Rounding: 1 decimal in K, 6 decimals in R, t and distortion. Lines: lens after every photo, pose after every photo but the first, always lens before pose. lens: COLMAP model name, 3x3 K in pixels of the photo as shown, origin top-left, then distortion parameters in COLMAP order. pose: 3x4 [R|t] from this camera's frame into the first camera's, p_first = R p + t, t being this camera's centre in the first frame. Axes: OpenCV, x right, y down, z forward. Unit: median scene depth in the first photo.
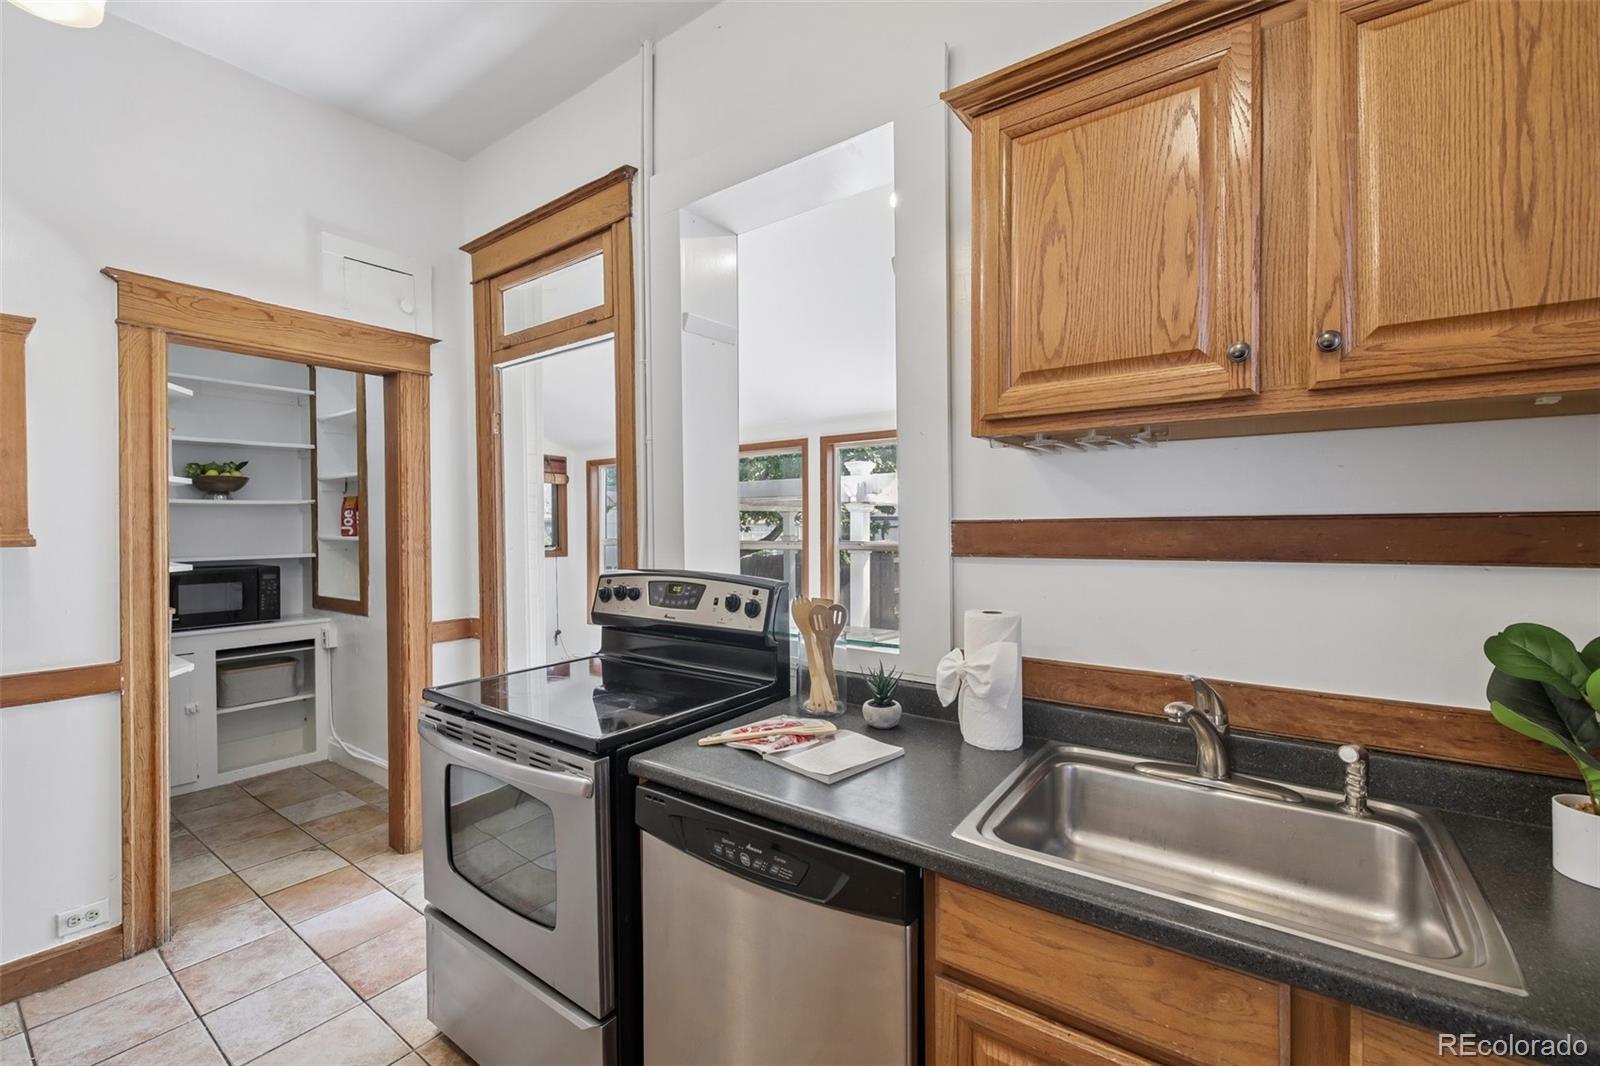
lens RADIAL K [[682.6, 0, 804.5], [0, 682.6, 519.3], [0, 0, 1]] dist [0.020785, -0.001478]
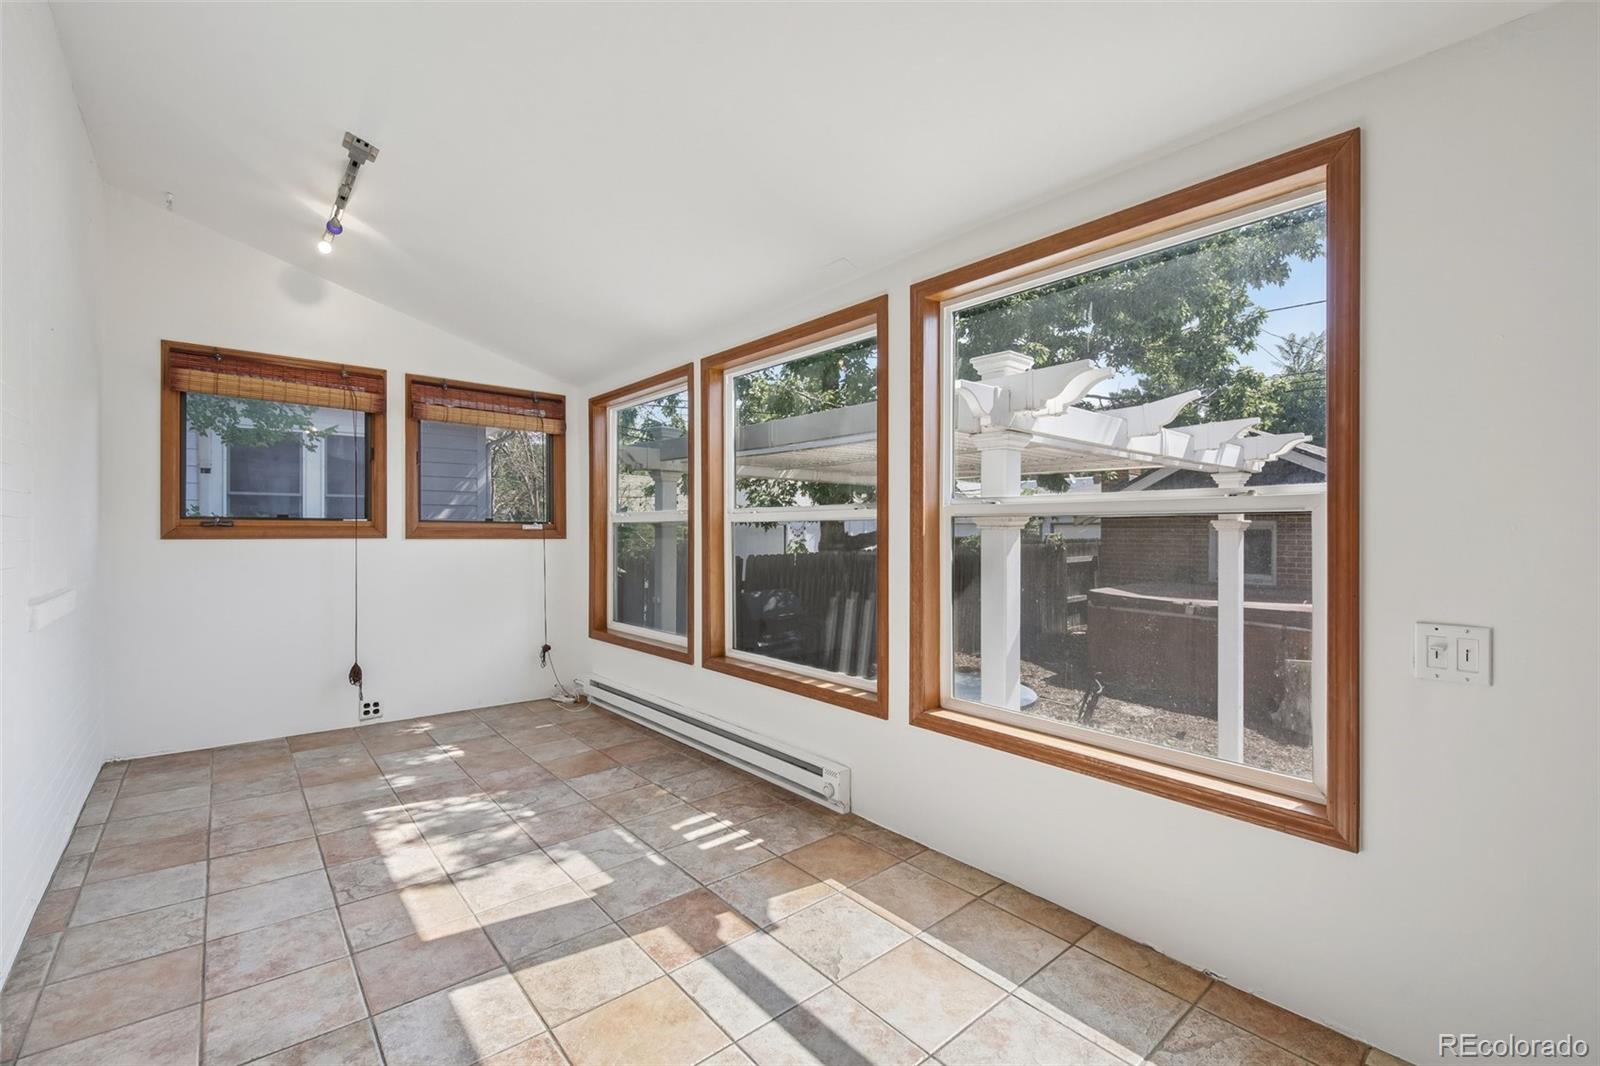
lens RADIAL K [[682.6, 0, 794.8], [0, 682.6, 523.9], [0, 0, 1]] dist [0.020785, -0.001478]
pose [[0.968712, 0.002473, -0.248174, 0.123852], [-0.003591, 0.999985, -0.004053, 0.102984], [0.248160, 0.004817, 0.968707, 0.962774]]
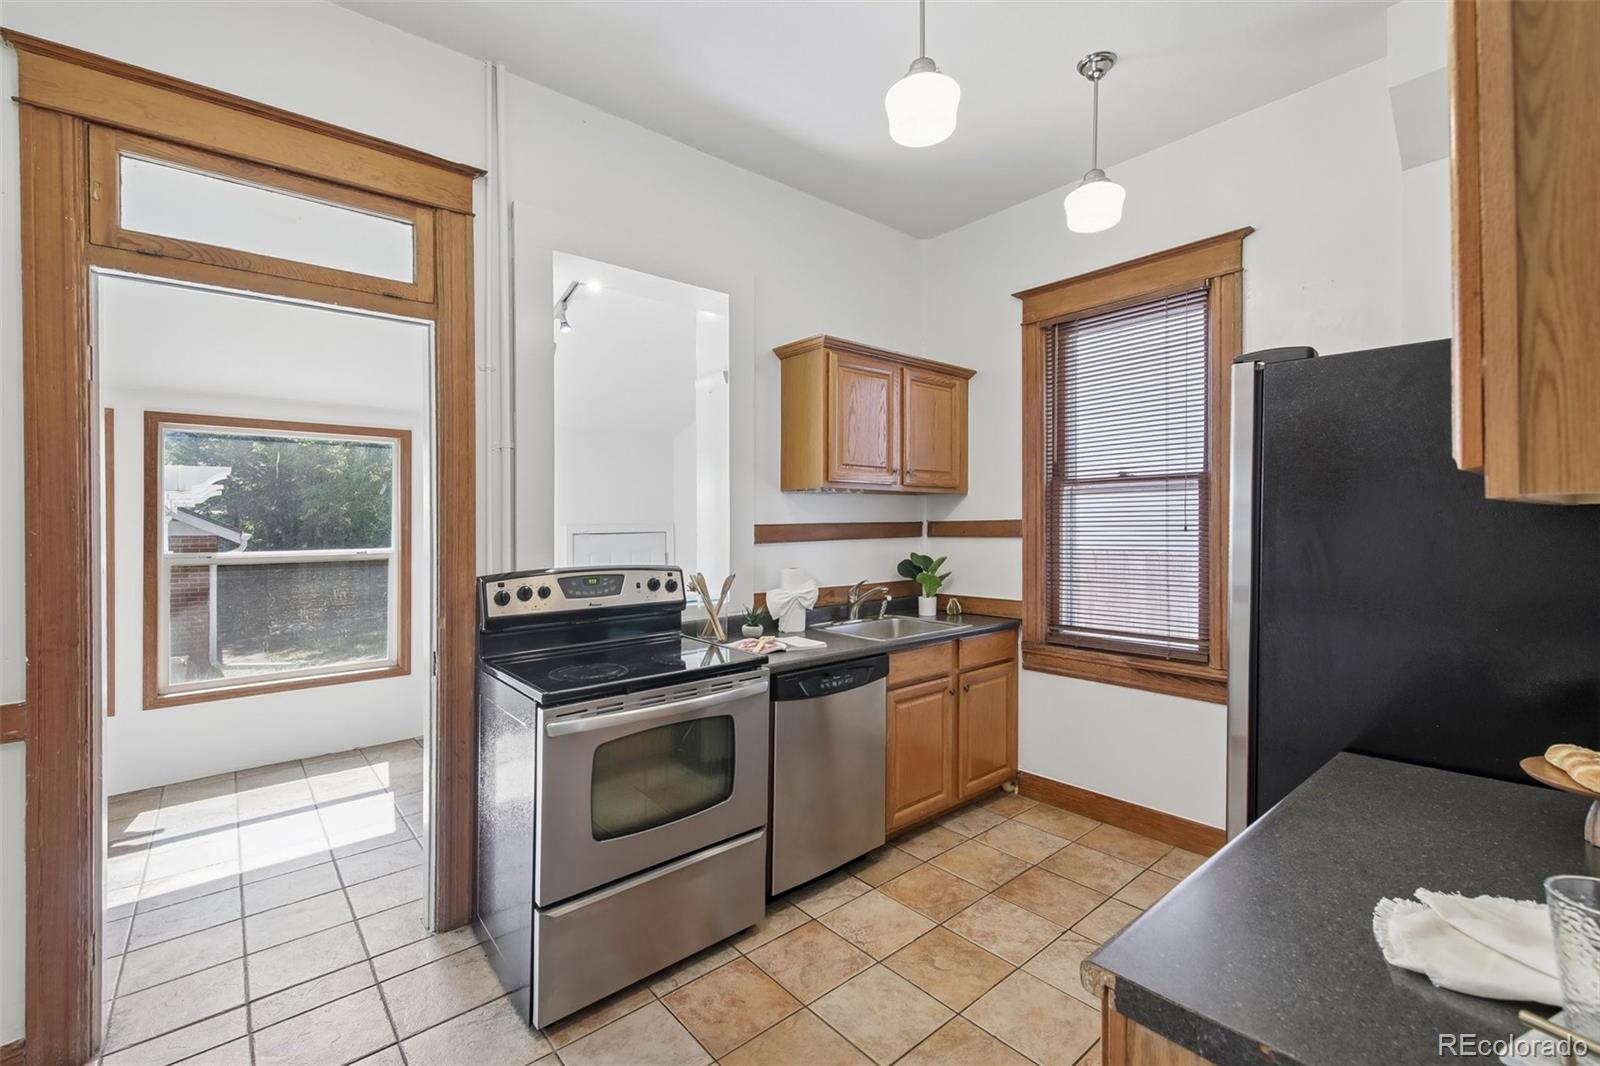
lens RADIAL K [[682.6, 0, 799.9], [0, 682.6, 527.6], [0, 0, 1]] dist [0.020785, -0.001478]
pose [[0.235369, -0.004378, 0.971896, -1.022545], [0.001393, 0.999990, 0.004167, 0.001911], [-0.971905, 0.000373, 0.235373, 0.287422]]
